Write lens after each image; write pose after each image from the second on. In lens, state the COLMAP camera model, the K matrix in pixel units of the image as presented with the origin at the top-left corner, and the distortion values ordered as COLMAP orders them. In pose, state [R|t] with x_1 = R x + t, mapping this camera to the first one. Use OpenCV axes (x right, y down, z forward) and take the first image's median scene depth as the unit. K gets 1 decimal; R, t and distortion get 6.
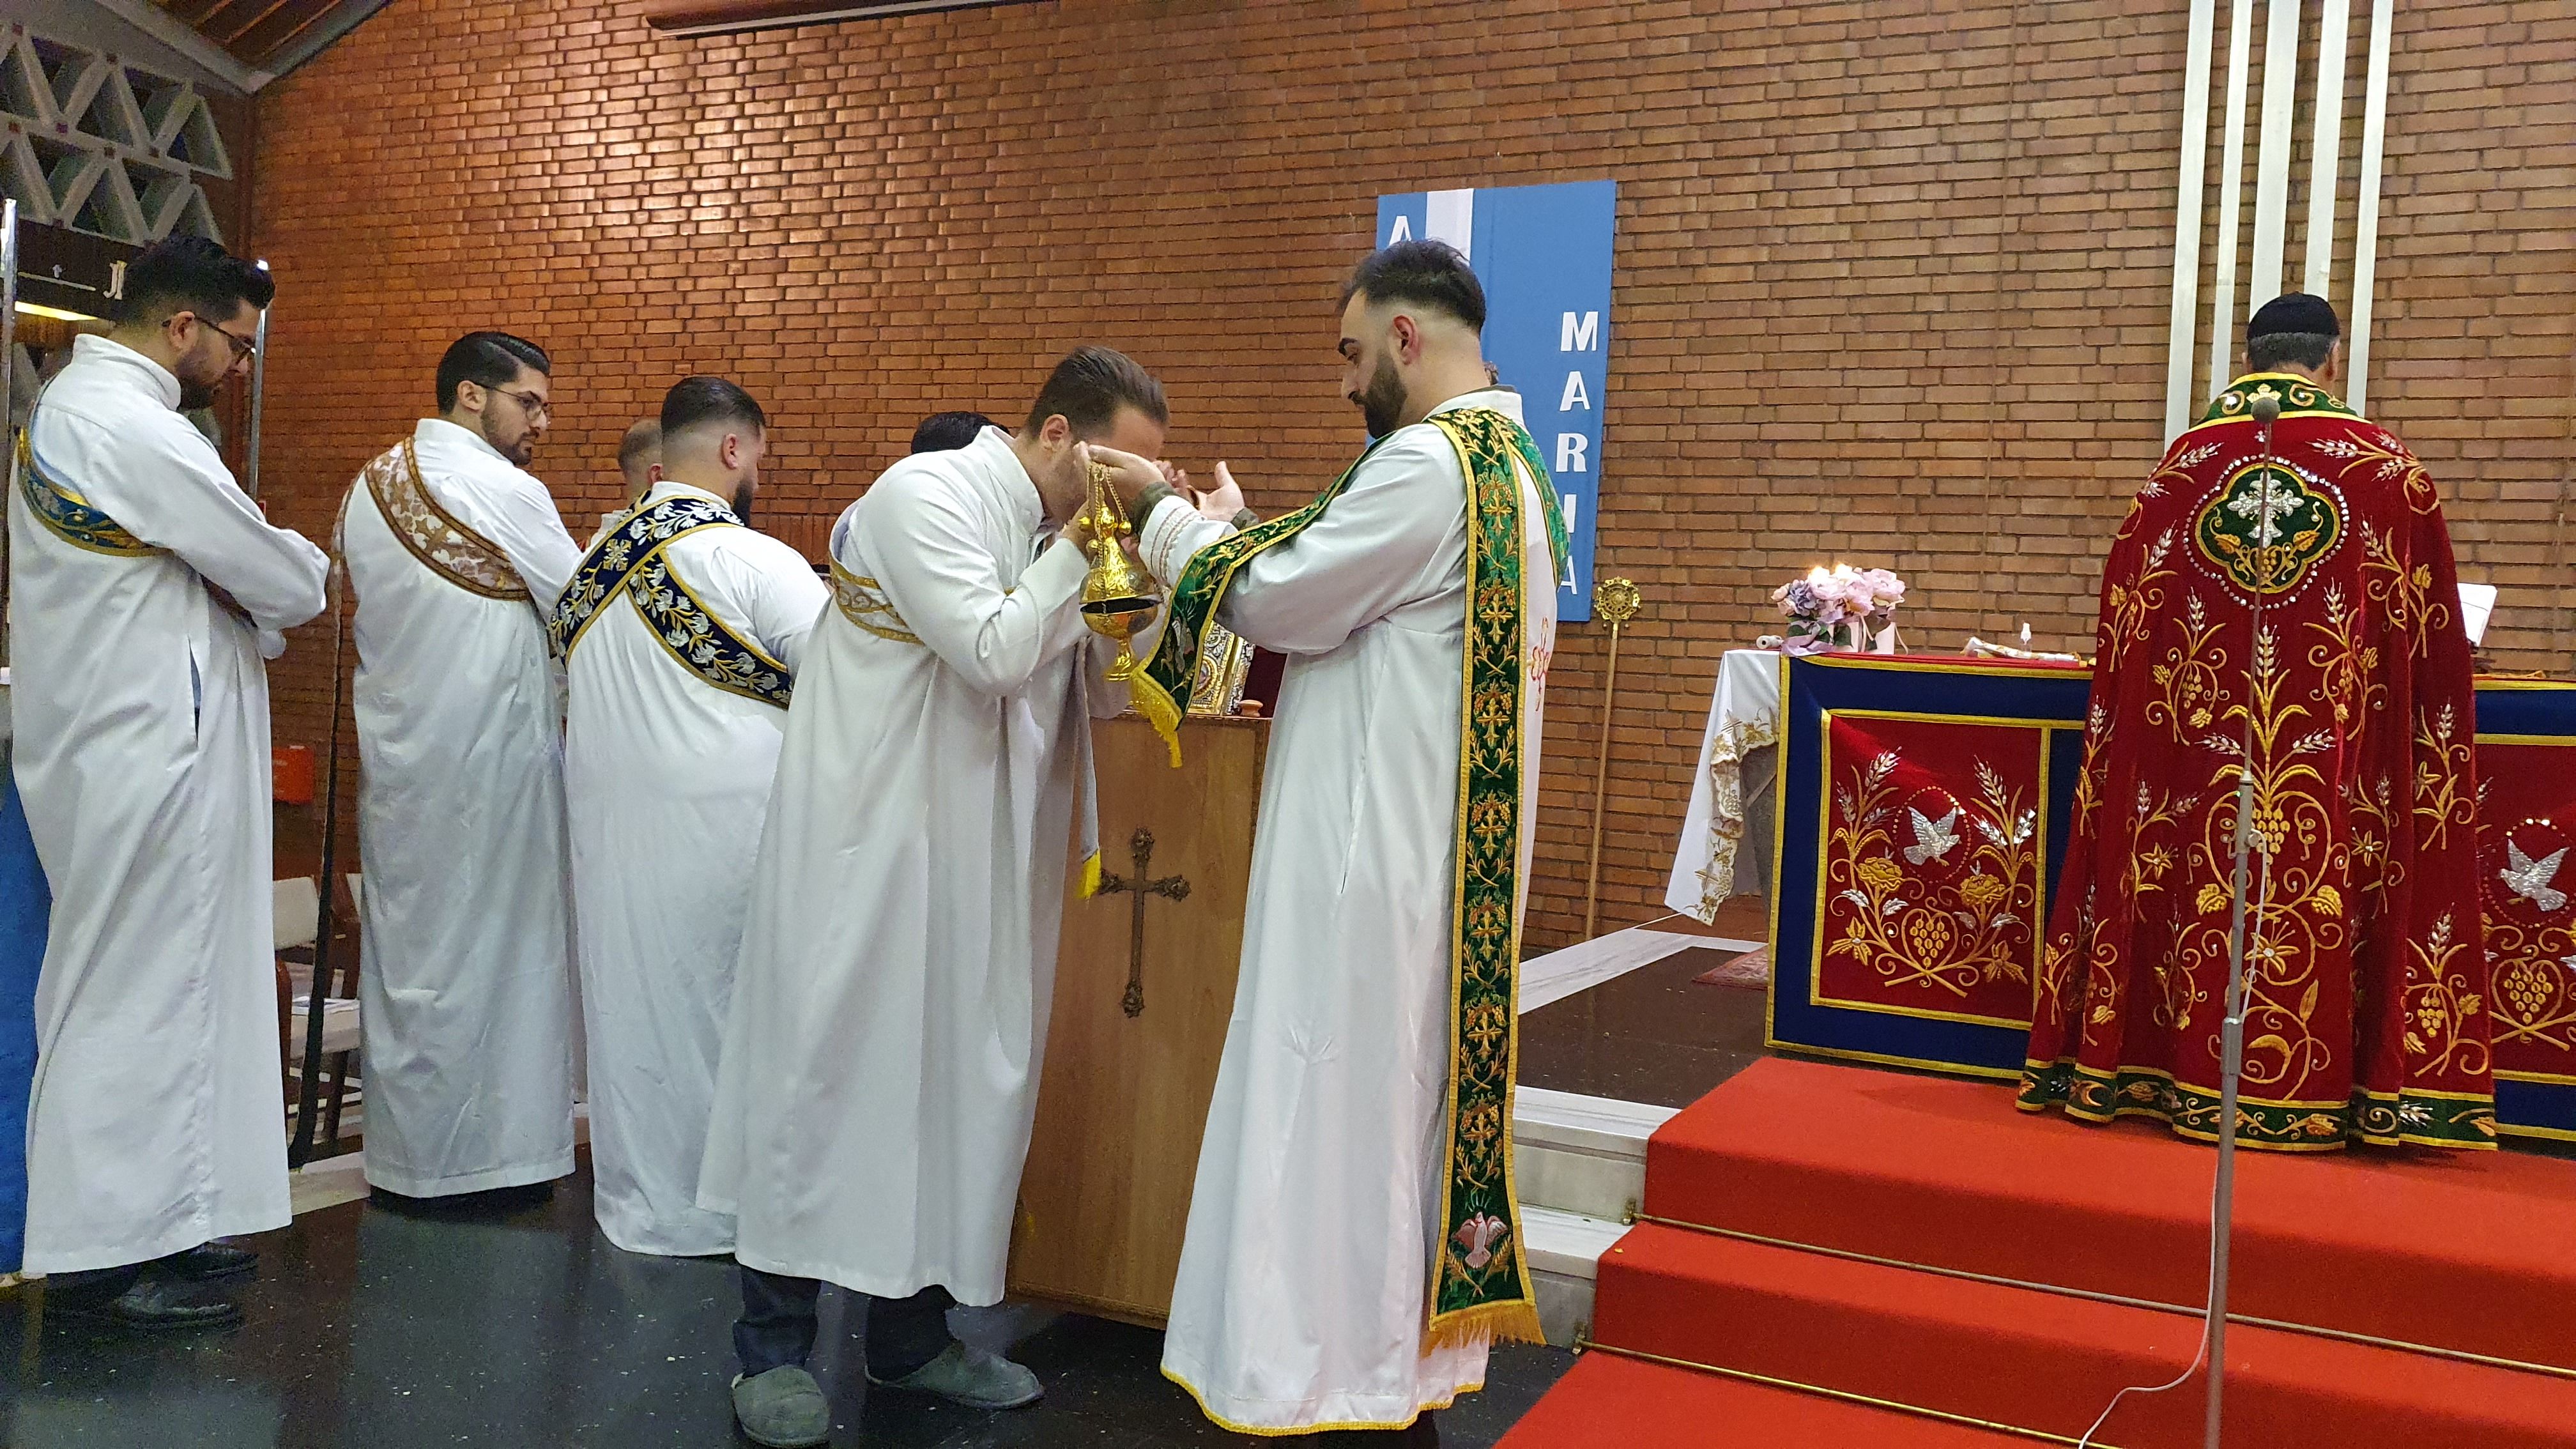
lens RADIAL K [[1958.8, 0, 1365.2], [0, 1958.8, 755.3], [0, 0, 1]] dist [0.003247, 0.078896]
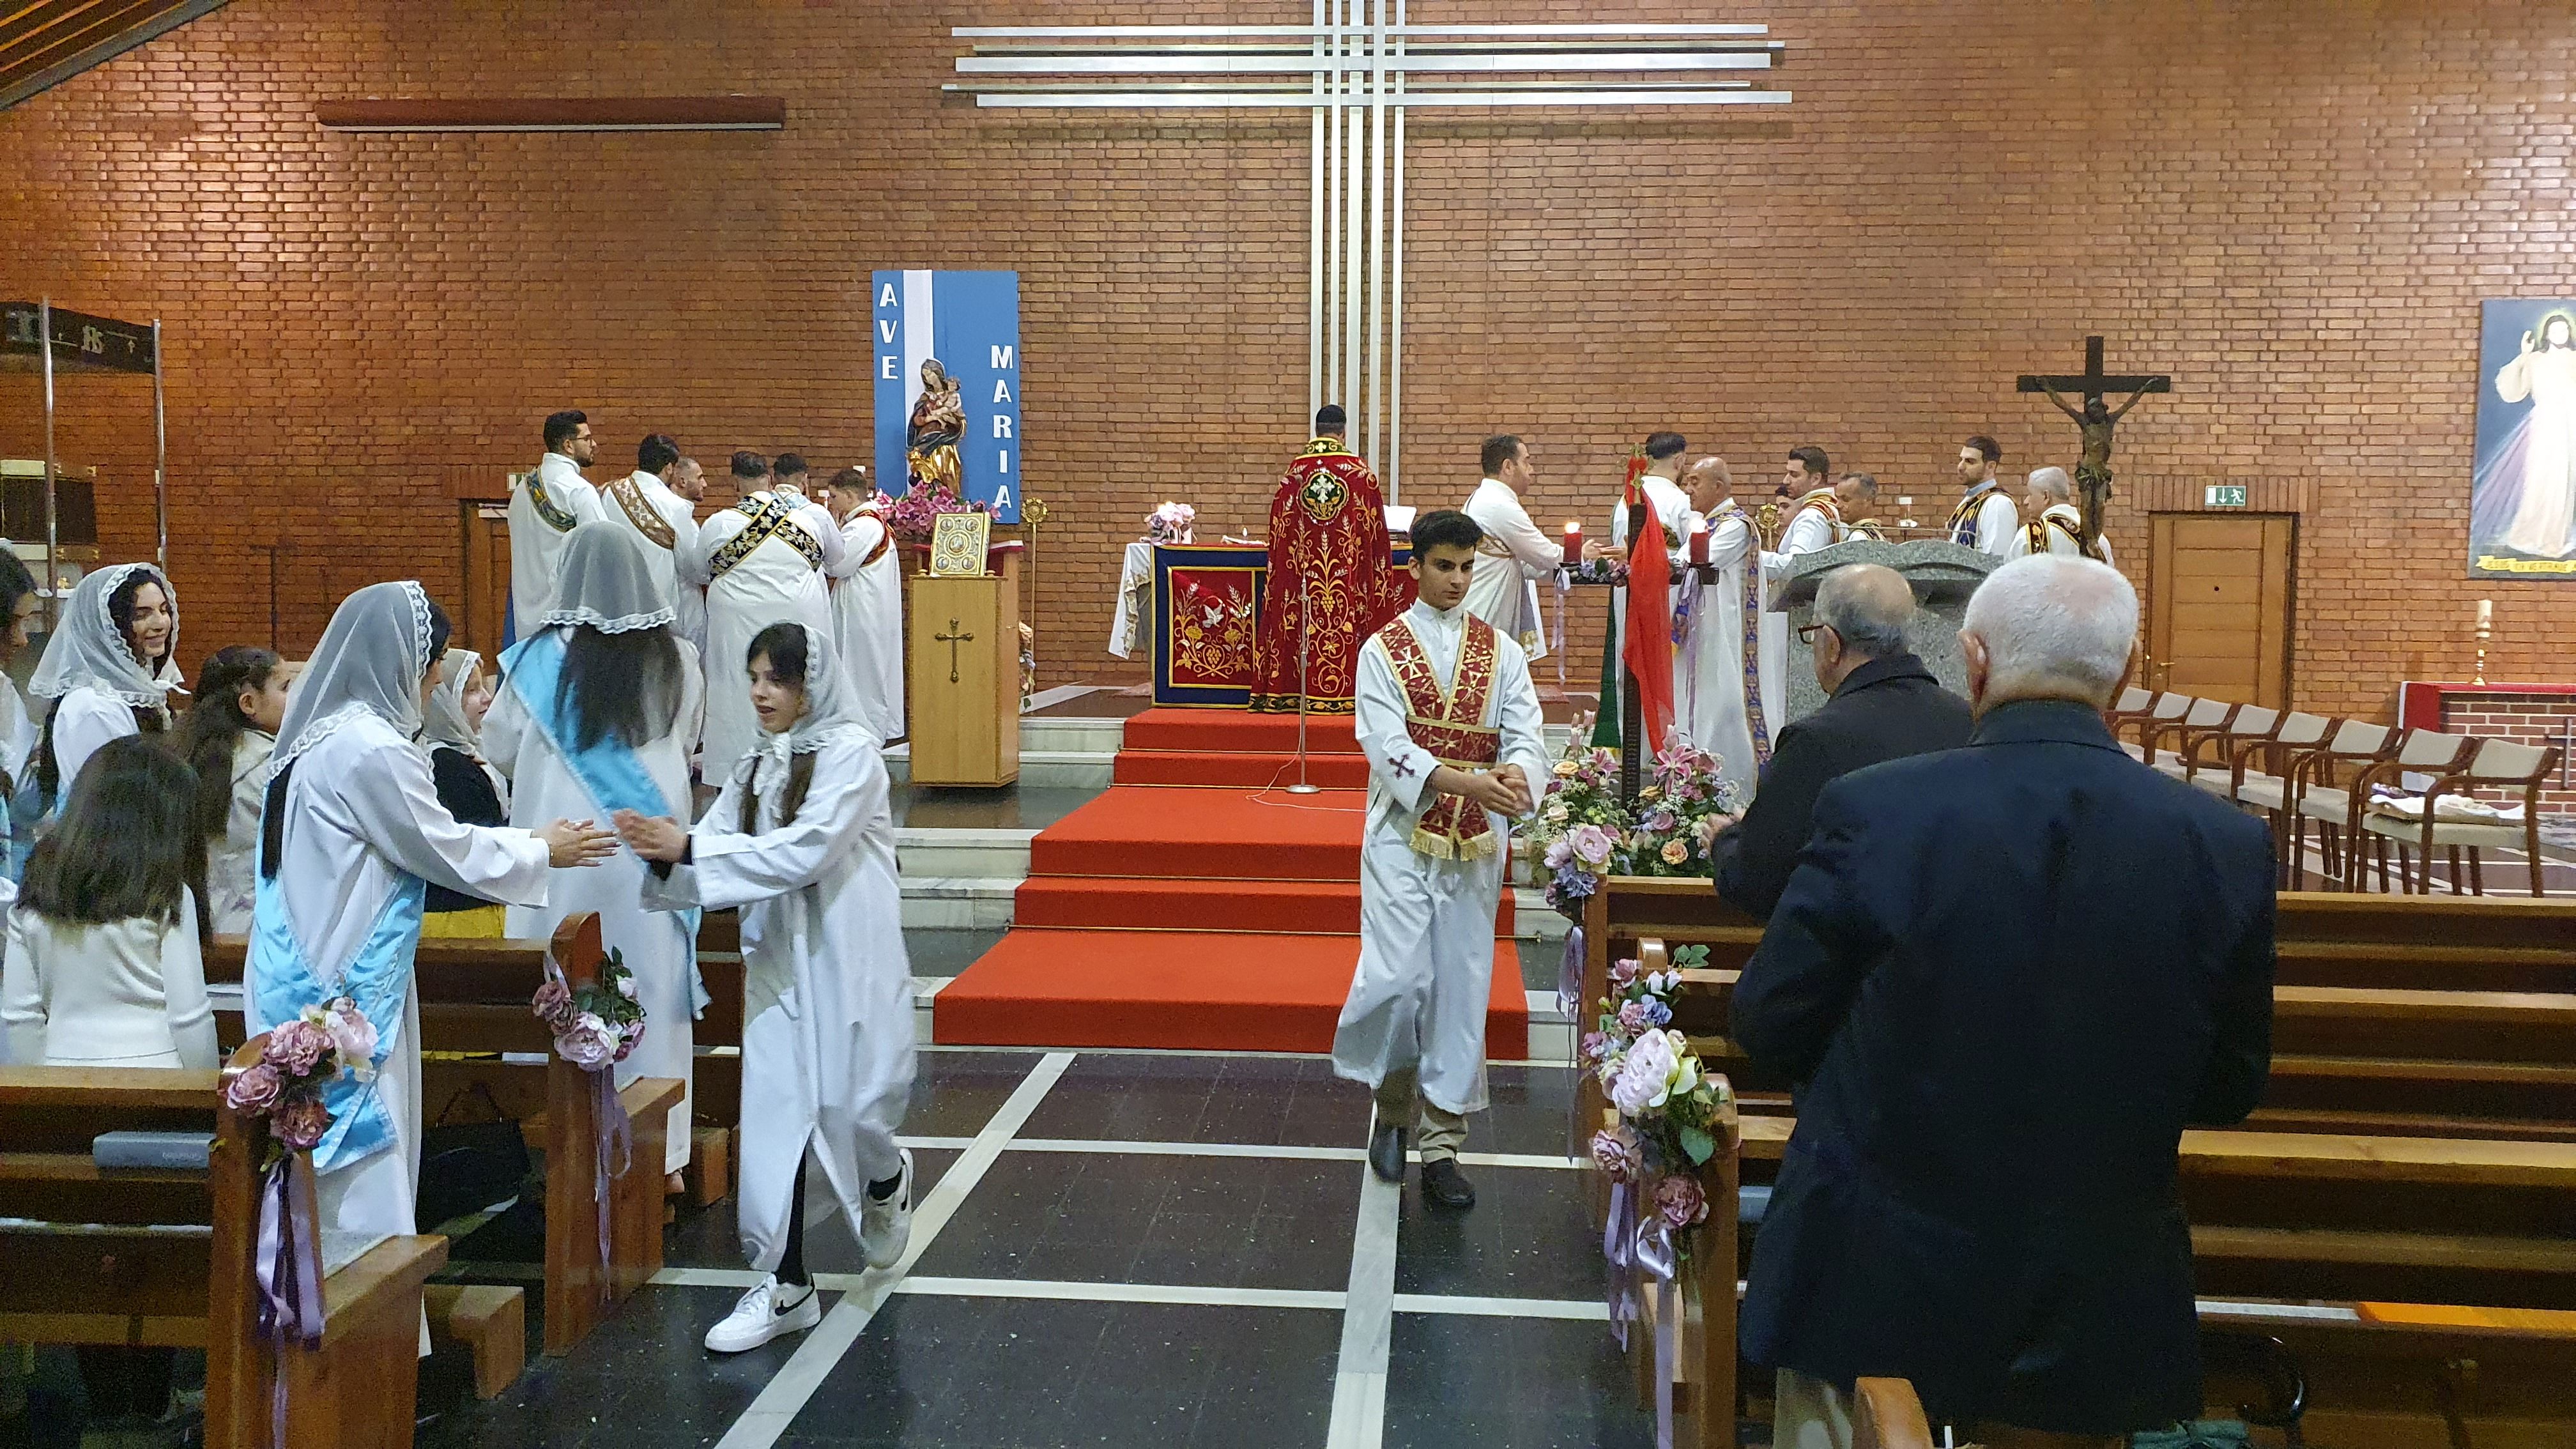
lens RADIAL K [[2065.0, 0, 1288.0], [0, 2065.0, 724.5], [0, 0, 1]] dist [-0.085405, 0.136000]
pose [[0.944360, -0.064196, 0.322587, -0.285877], [0.047614, 0.997119, 0.059043, 0.016828], [-0.325448, -0.040398, 0.944697, -0.910300]]
